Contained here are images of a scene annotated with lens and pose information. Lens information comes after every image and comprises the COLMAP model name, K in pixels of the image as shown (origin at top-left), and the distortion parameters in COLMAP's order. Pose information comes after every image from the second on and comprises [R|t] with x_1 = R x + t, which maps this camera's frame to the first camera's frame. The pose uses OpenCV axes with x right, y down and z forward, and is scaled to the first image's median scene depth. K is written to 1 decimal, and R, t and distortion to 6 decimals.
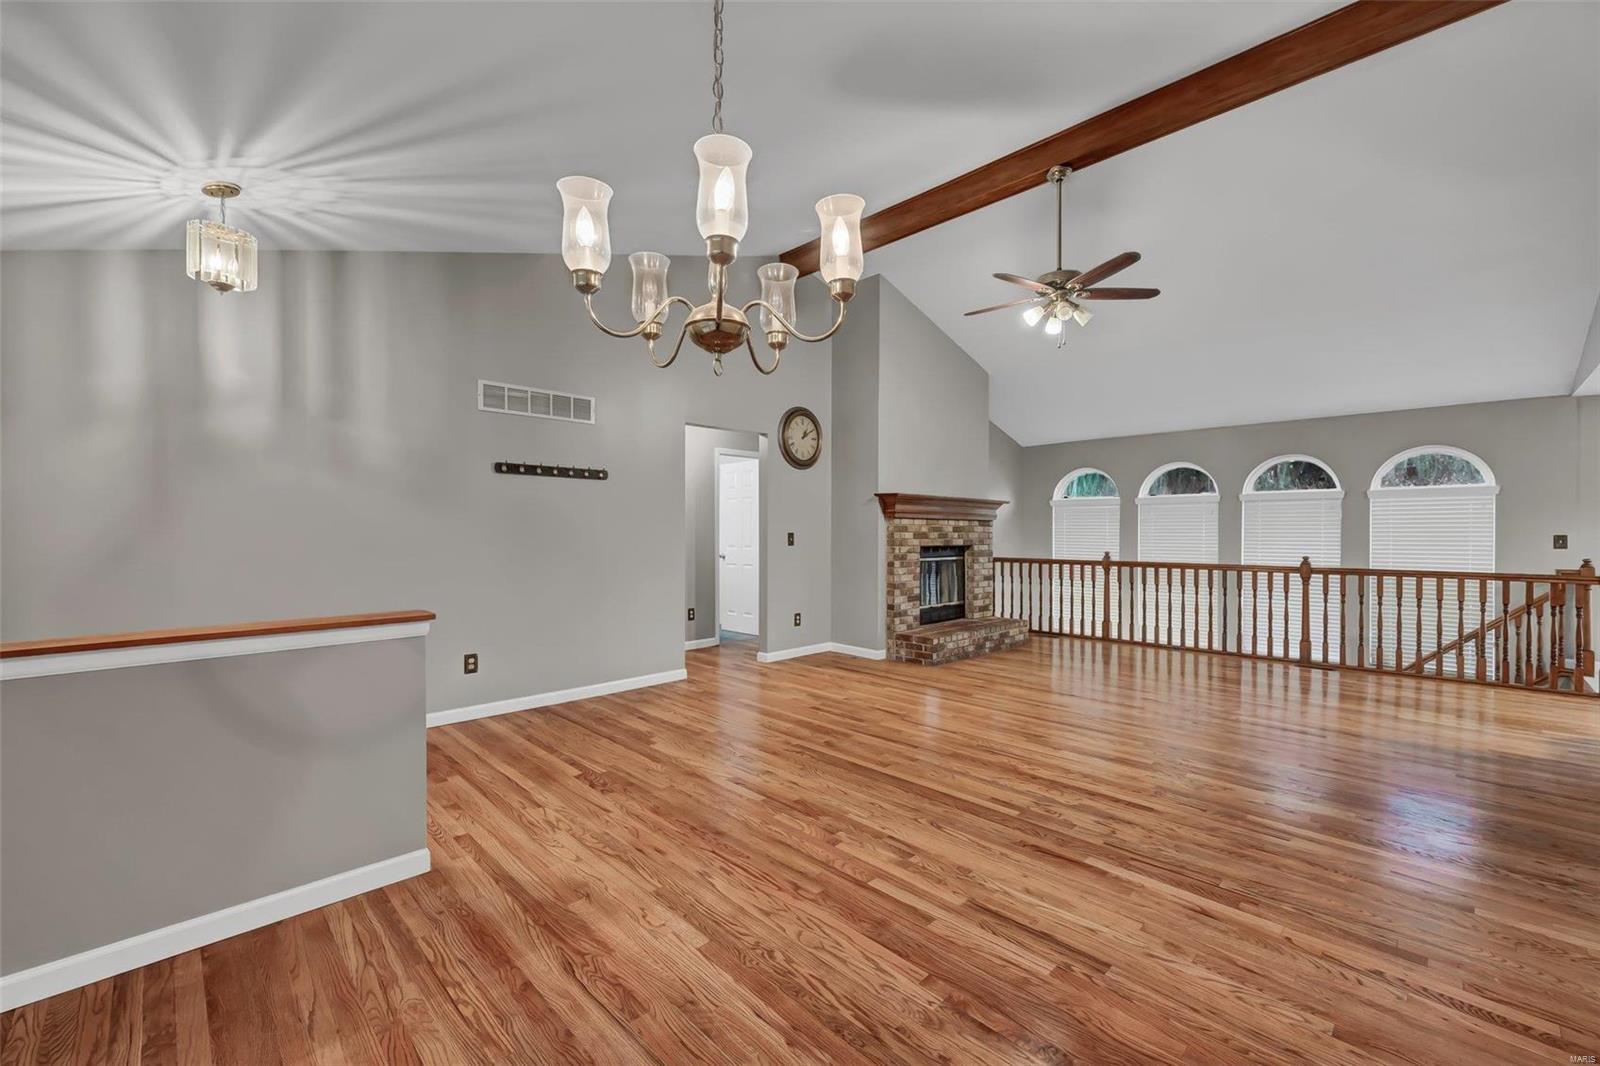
lens RADIAL K [[654.2, 0, 800.6], [0, 654.2, 535.7], [0, 0, 1]] dist [-0.000116, -0.000689]
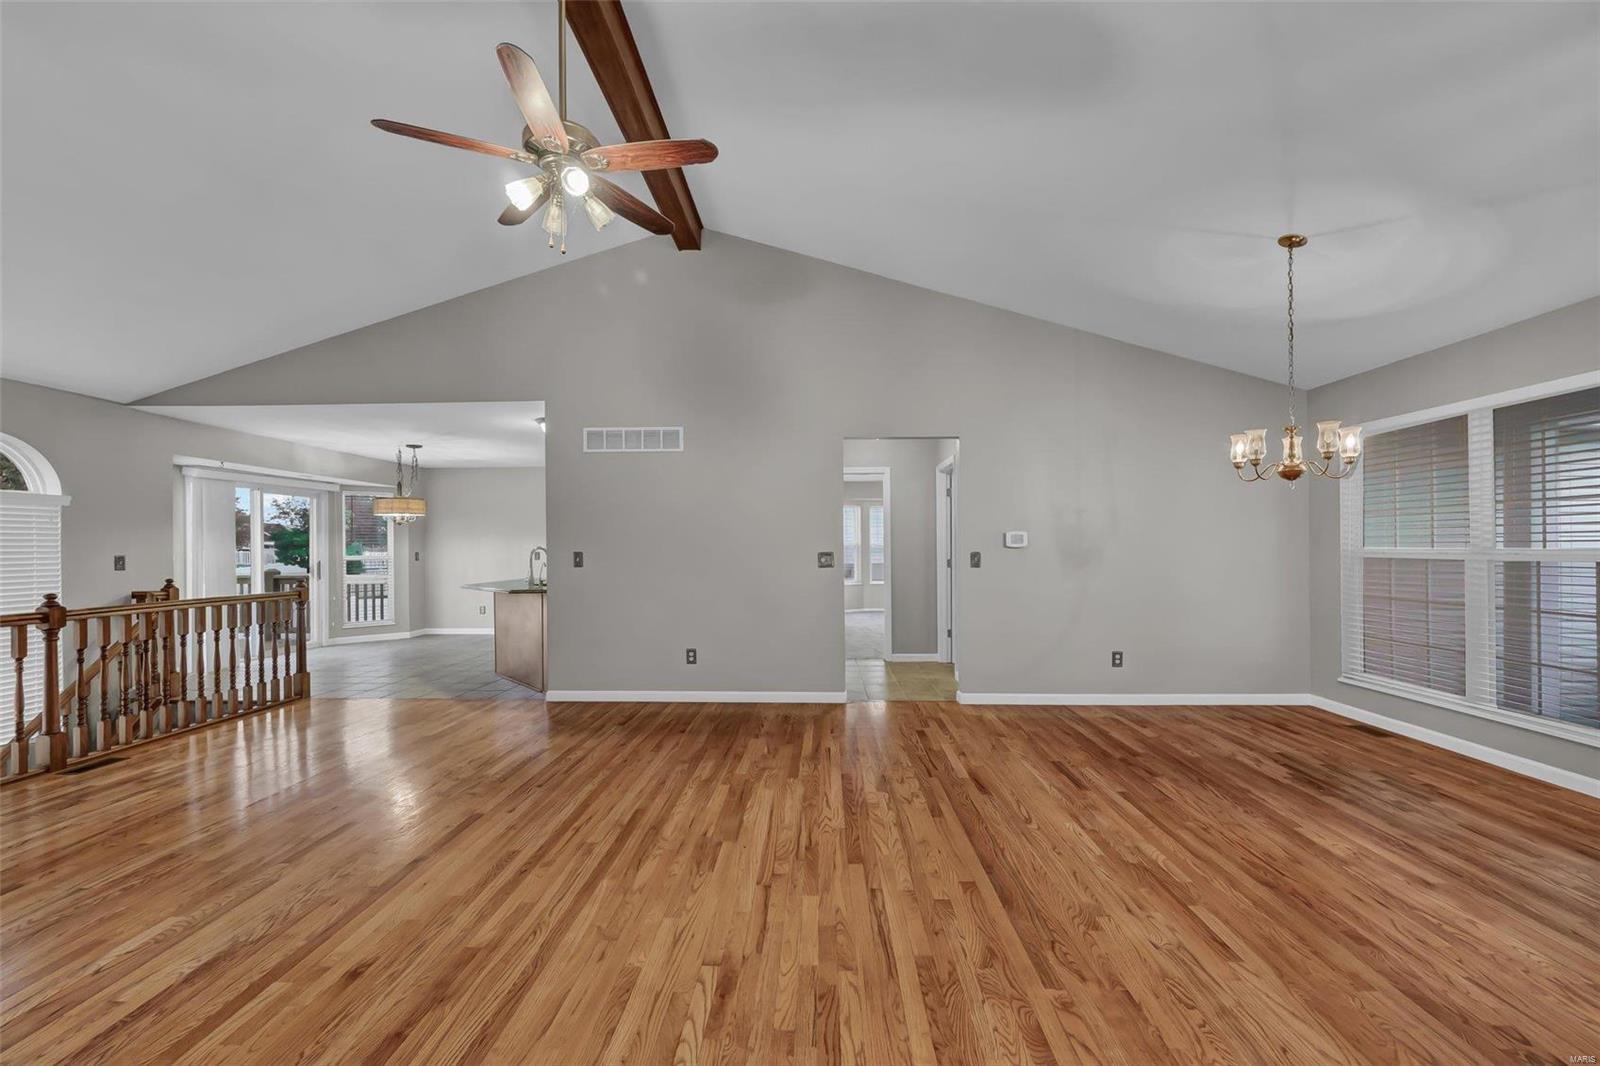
lens RADIAL K [[654.2, 0, 794.5], [0, 654.2, 548.6], [0, 0, 1]] dist [-0.000116, -0.000689]
pose [[-0.681510, 0.000104, 0.731809, -0.141909], [0.008293, 0.999937, 0.007581, -0.009090], [-0.731762, 0.011236, -0.681468, 0.885161]]
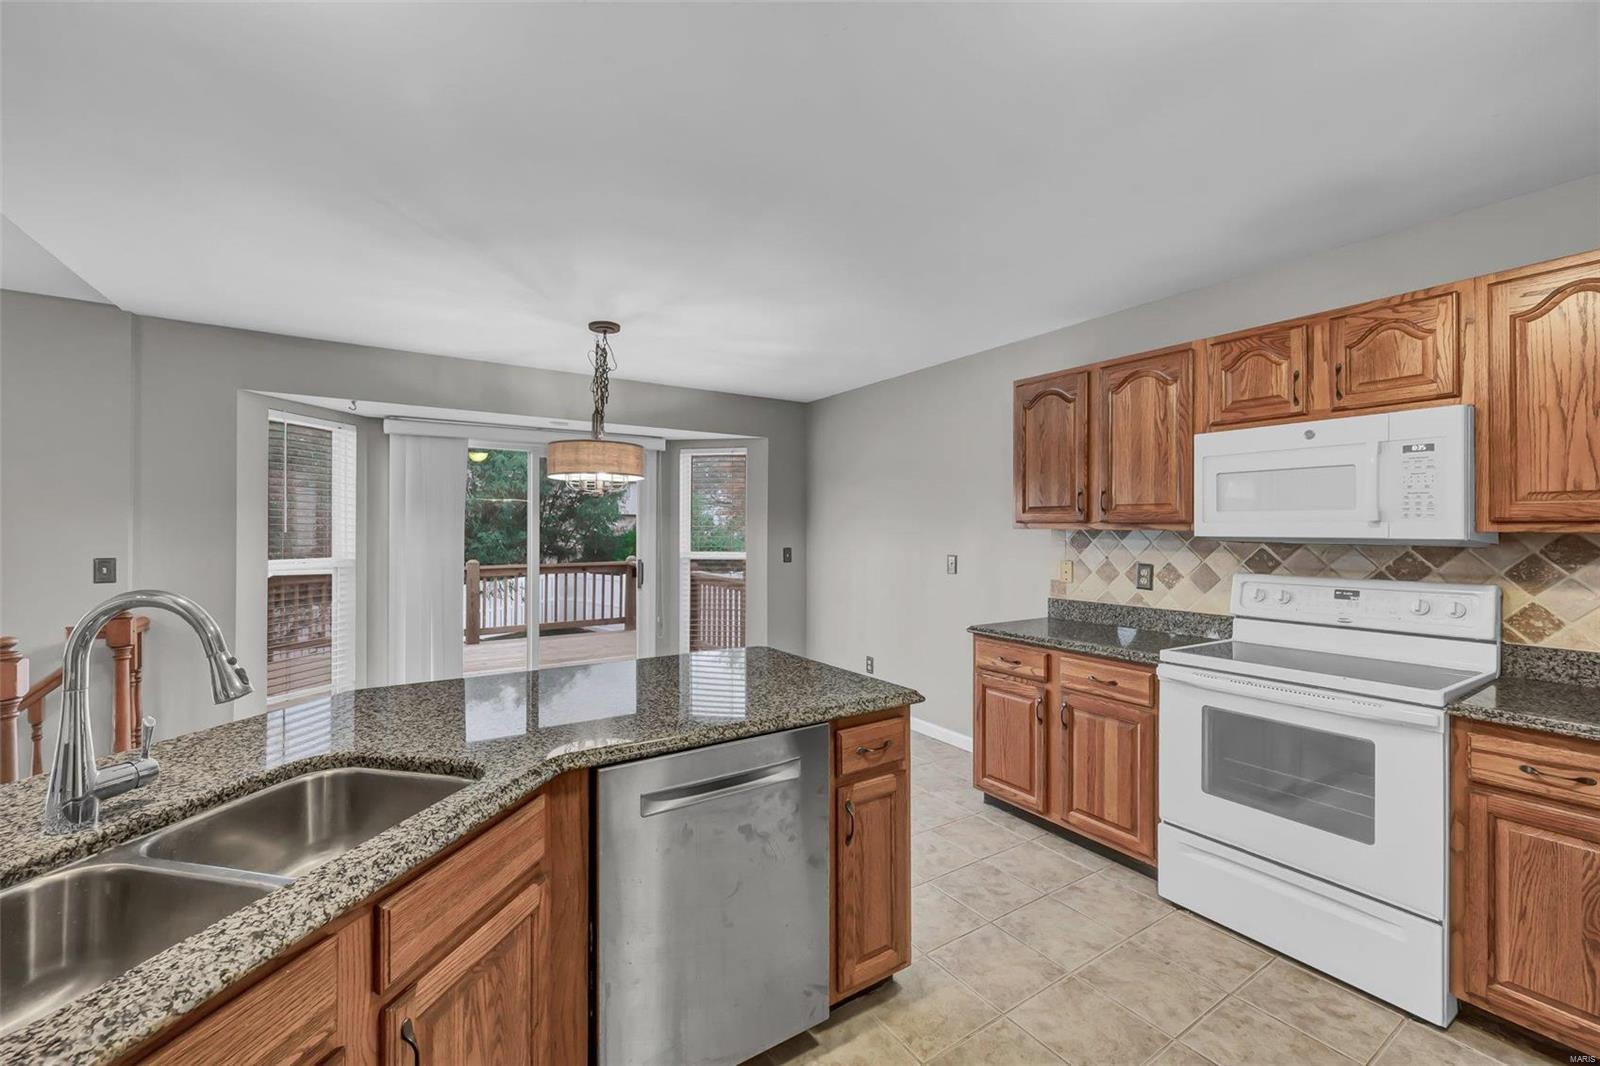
lens RADIAL K [[654.2, 0, 797.1], [0, 654.2, 526.7], [0, 0, 1]] dist [-0.000116, -0.000689]
pose [[0.207133, -0.000116, 0.978313, 0.708292], [0.003815, 0.999992, -0.000689, -0.023915], [-0.978305, 0.003875, 0.207132, 0.300142]]
